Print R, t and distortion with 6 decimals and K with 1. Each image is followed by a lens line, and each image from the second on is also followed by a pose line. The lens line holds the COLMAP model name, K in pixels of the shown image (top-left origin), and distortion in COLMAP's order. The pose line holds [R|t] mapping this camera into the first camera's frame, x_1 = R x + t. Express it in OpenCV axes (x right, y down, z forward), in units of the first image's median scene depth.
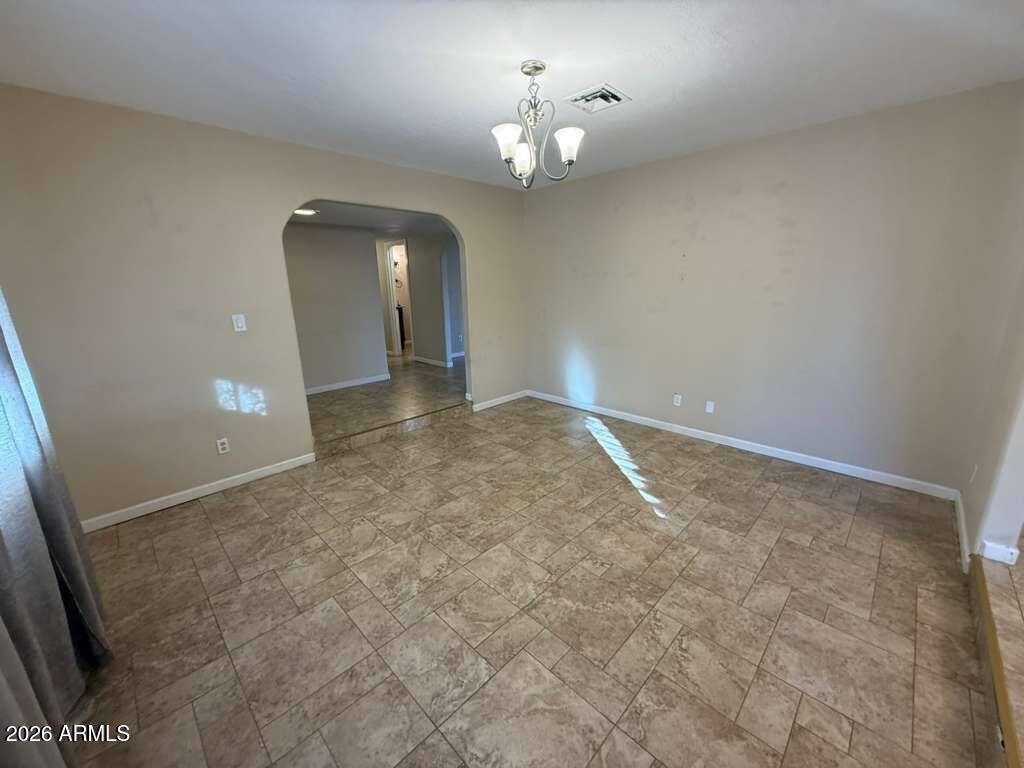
lens RADIAL K [[407.6, 0, 505.6], [0, 407.6, 380.6], [0, 0, 1]] dist [-0.001496, 0.000040]
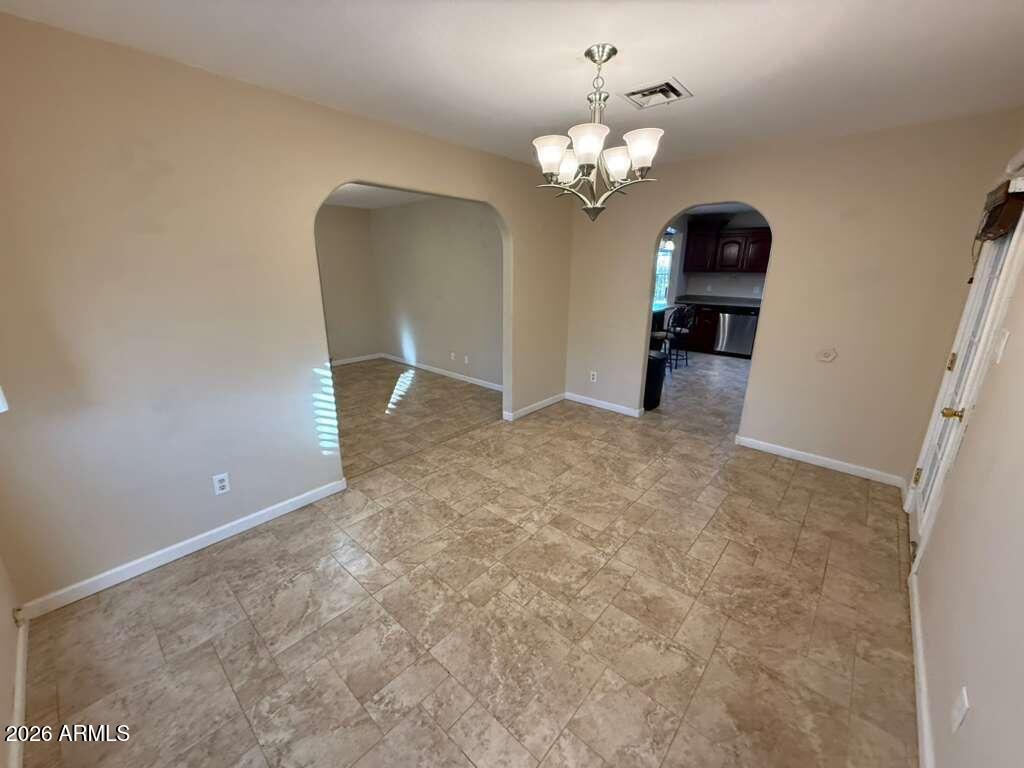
lens RADIAL K [[407.6, 0, 509.8], [0, 407.6, 376.8], [0, 0, 1]] dist [-0.001496, 0.000040]
pose [[0.997635, 0.012208, 0.067646, 0.811925], [-0.013996, 0.999563, 0.026021, 0.125753], [-0.067299, -0.026906, 0.997370, -0.826140]]
